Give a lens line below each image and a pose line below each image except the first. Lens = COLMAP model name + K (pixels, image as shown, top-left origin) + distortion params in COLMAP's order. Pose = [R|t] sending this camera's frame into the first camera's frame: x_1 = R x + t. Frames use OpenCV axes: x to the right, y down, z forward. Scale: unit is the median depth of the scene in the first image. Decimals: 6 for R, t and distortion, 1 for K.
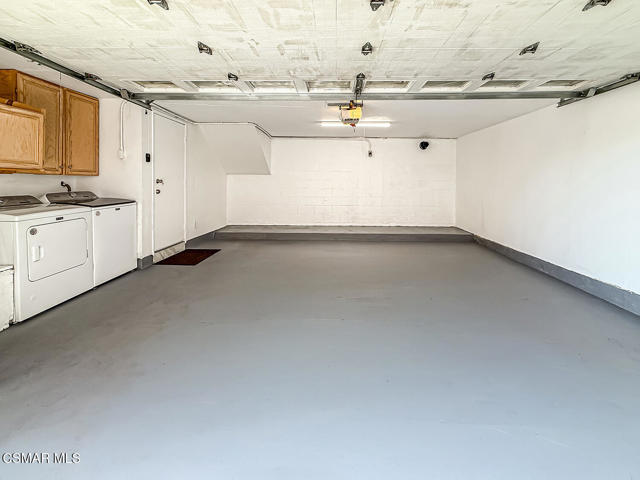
lens RADIAL K [[278.3, 0, 328.8], [0, 278.3, 183.5], [0, 0, 1]] dist [0.004915, 0.000211]
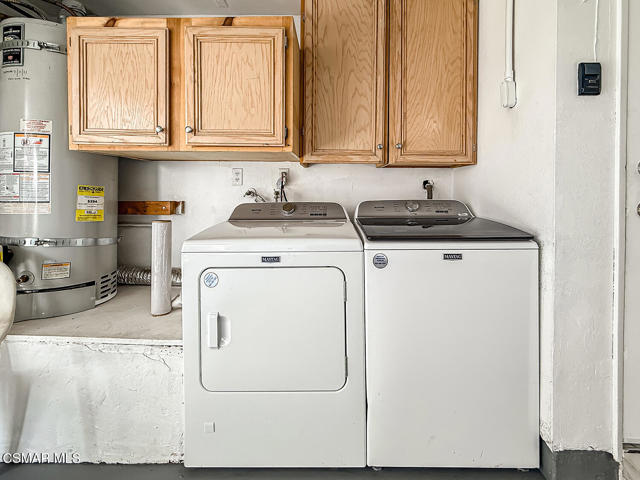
lens RADIAL K [[288.2, 0, 342.2], [0, 288.2, 197.5], [0, 0, 1]] dist [0.001603, 0.000096]
pose [[-0.001467, 0.001627, -0.999998, -0.384939], [-0.016981, 0.999854, 0.001652, 0.023206], [0.999855, 0.016983, -0.001440, 0.786115]]
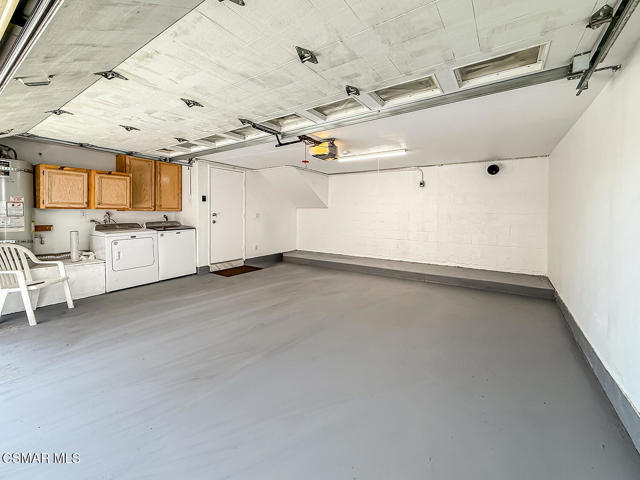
lens RADIAL K [[261.2, 0, 333.2], [0, 261.2, 213.9], [0, 0, 1]] dist [0.000103, 0.000006]
pose [[0.842039, 0.000556, -0.539416, 0.671261], [-0.002994, 0.999989, -0.003642, -0.009459], [0.539408, 0.004682, 0.842032, 0.219666]]
